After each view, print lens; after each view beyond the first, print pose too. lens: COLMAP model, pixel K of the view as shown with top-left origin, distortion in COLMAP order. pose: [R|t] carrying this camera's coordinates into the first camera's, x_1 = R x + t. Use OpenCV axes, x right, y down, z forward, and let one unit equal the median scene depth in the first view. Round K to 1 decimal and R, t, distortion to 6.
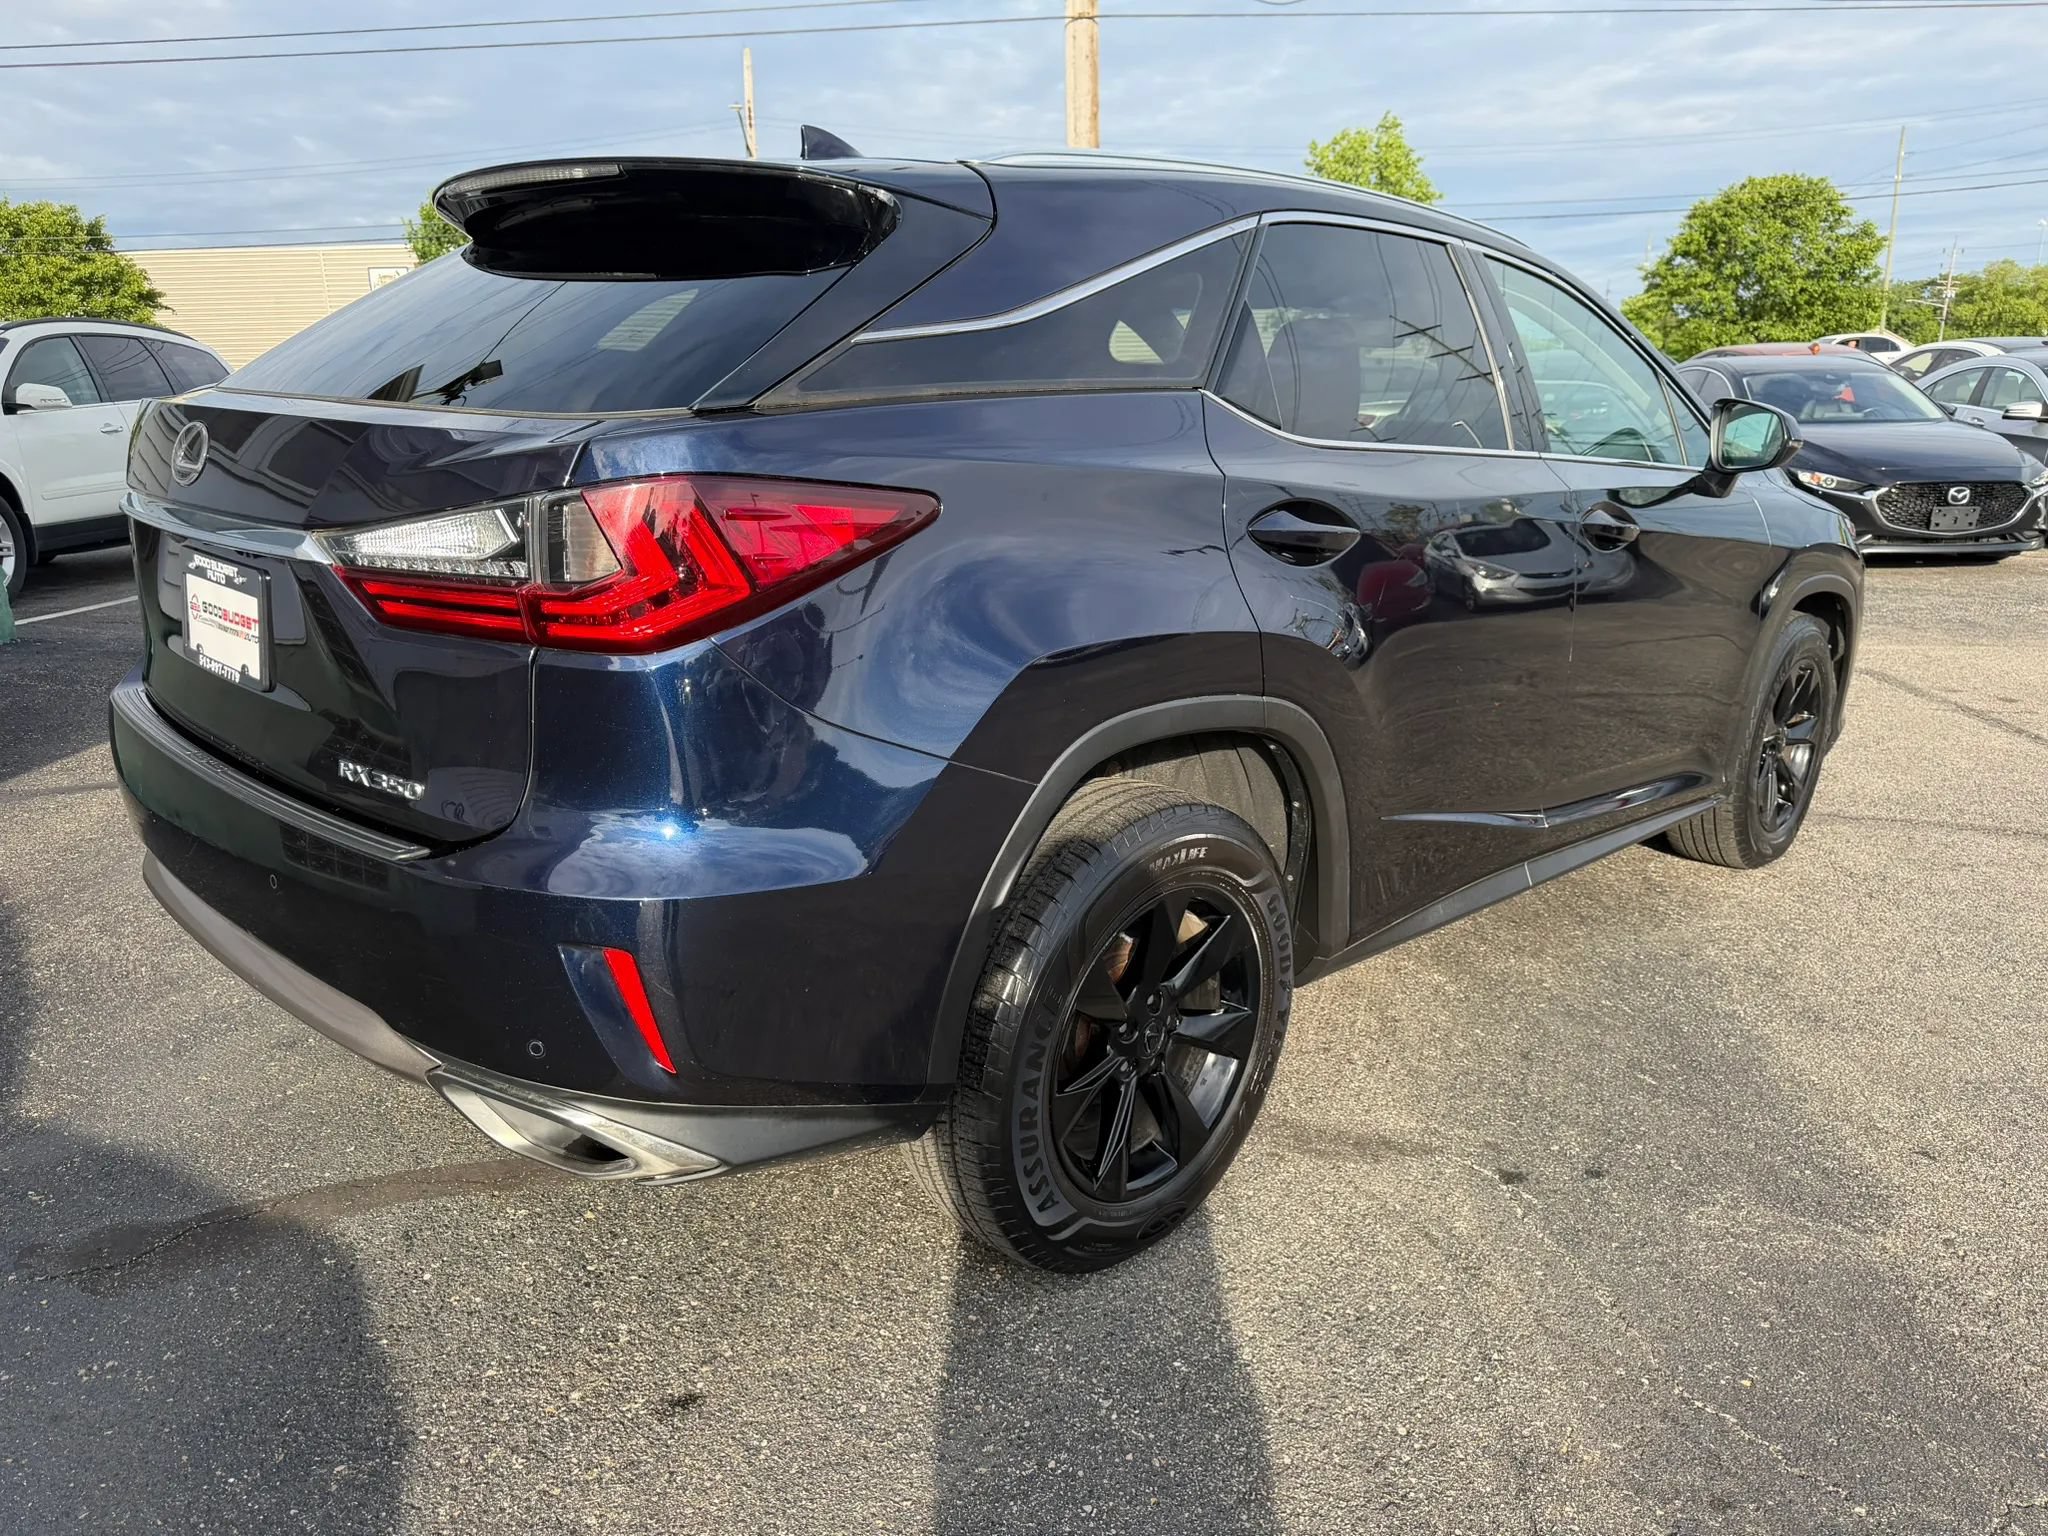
lens RADIAL K [[1438.9, 0, 1019.2], [0, 1438.9, 775.2], [0, 0, 1]] dist [-0.001475, -0.014403]
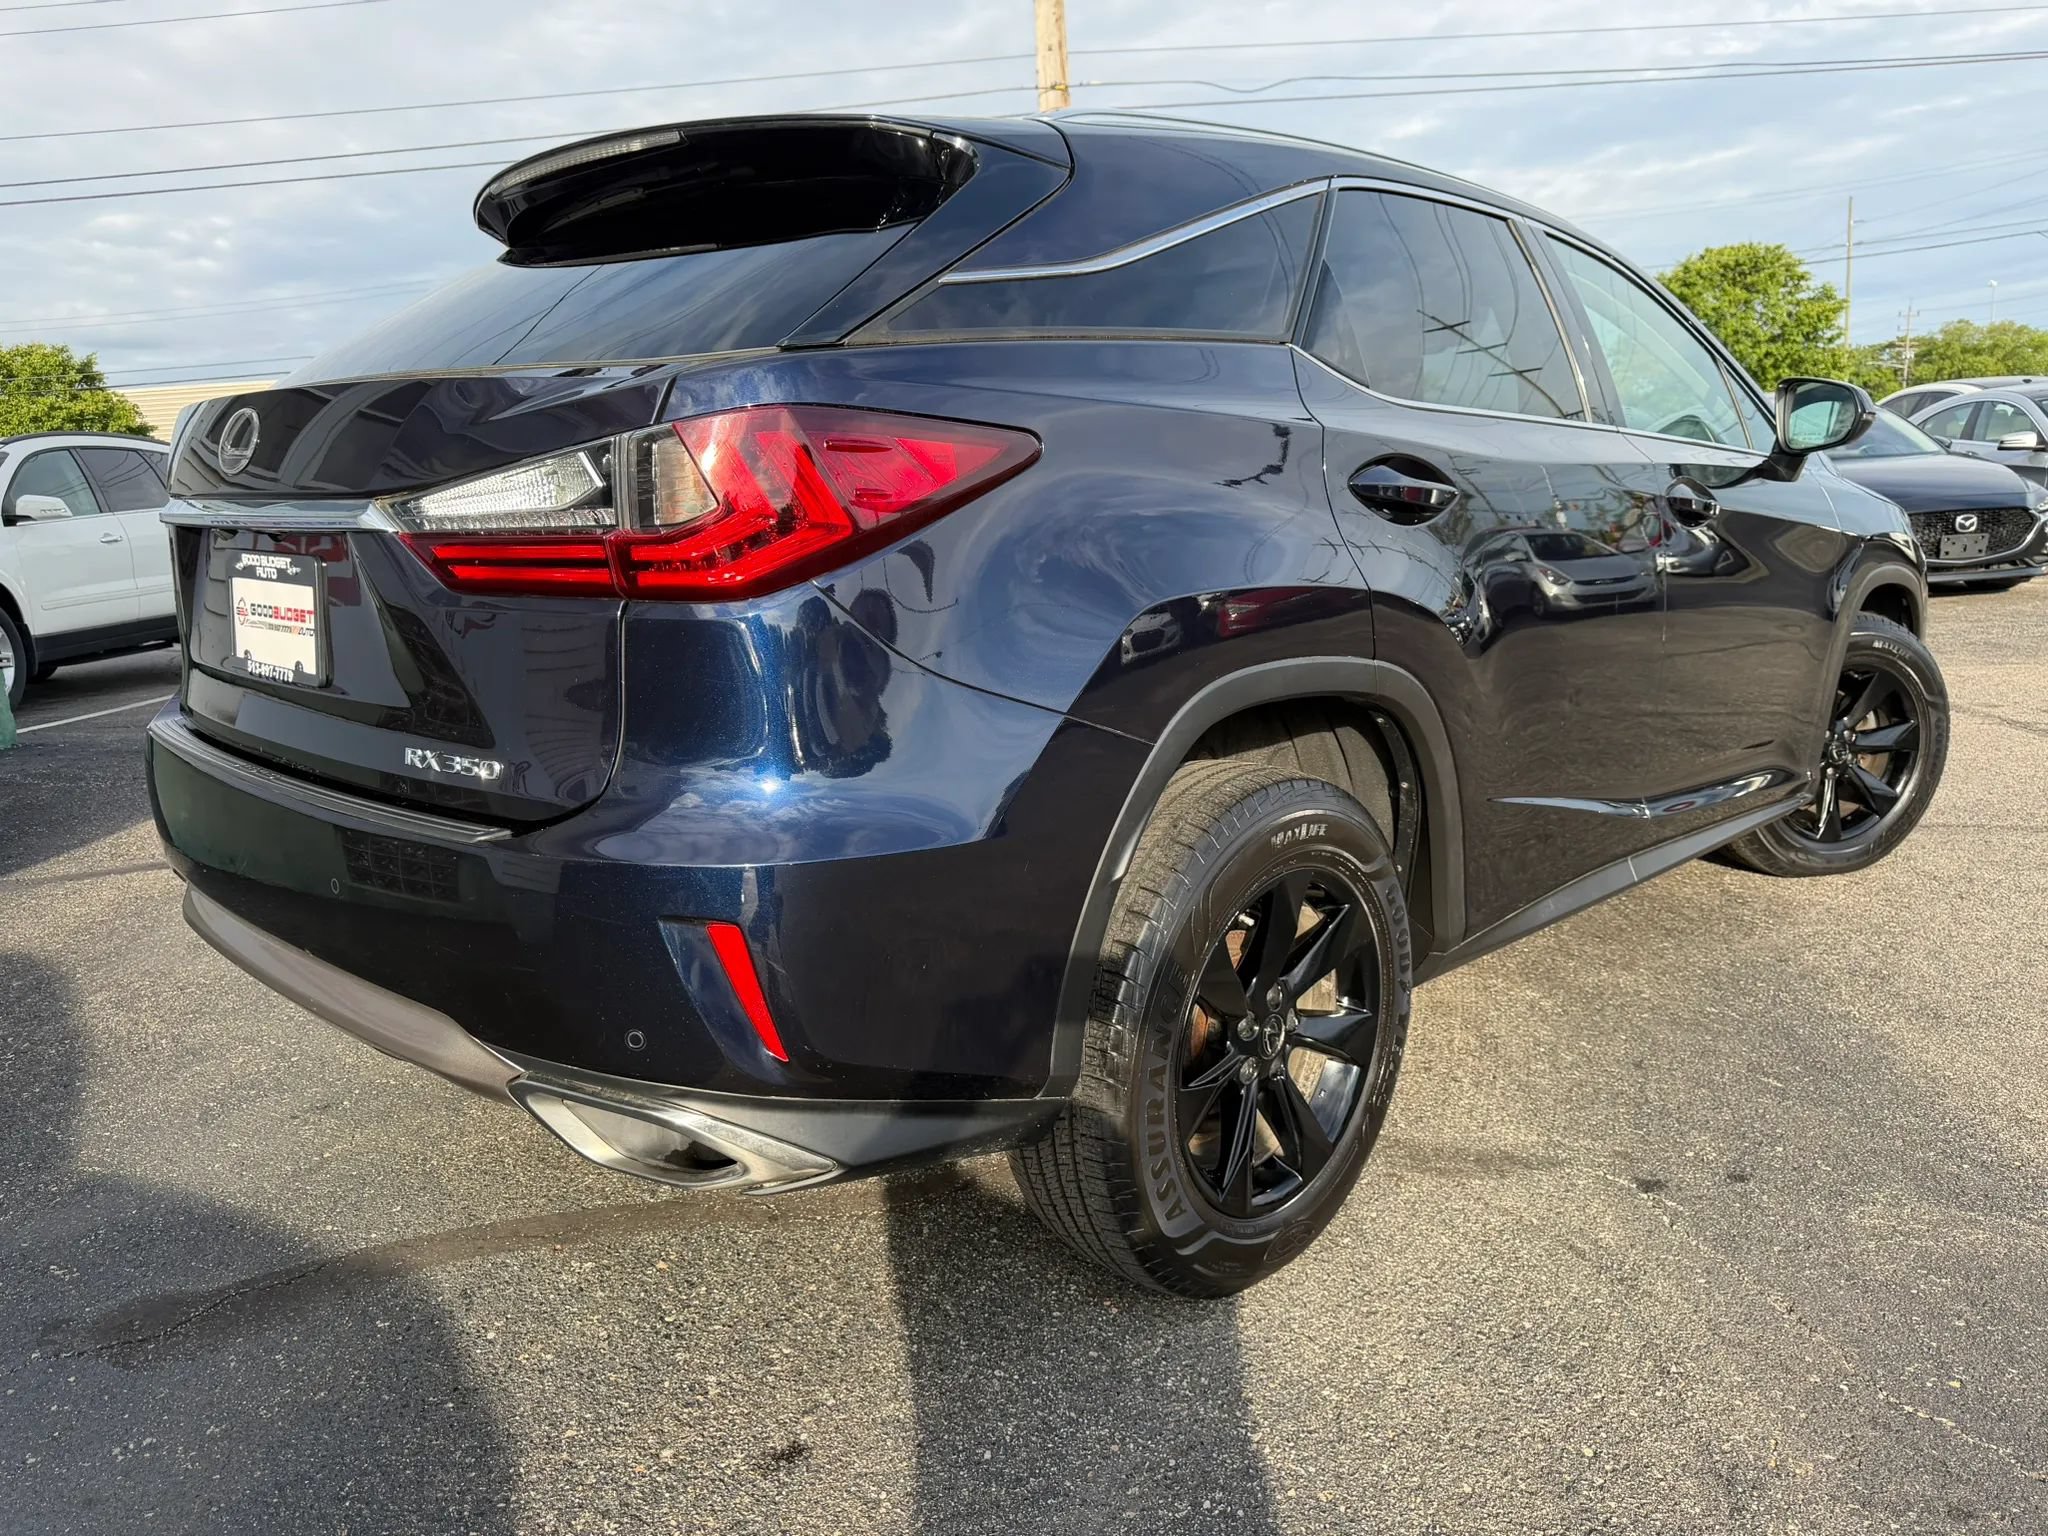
lens RADIAL K [[1447.0, 0, 1015.1], [0, 1447.0, 761.0], [0, 0, 1]] dist [-0.011219, -0.002465]
pose [[0.999104, -0.042271, 0.002285, -0.063493], [0.042325, 0.996433, -0.073010, 0.063656], [0.000809, 0.073041, 0.997329, 0.057874]]
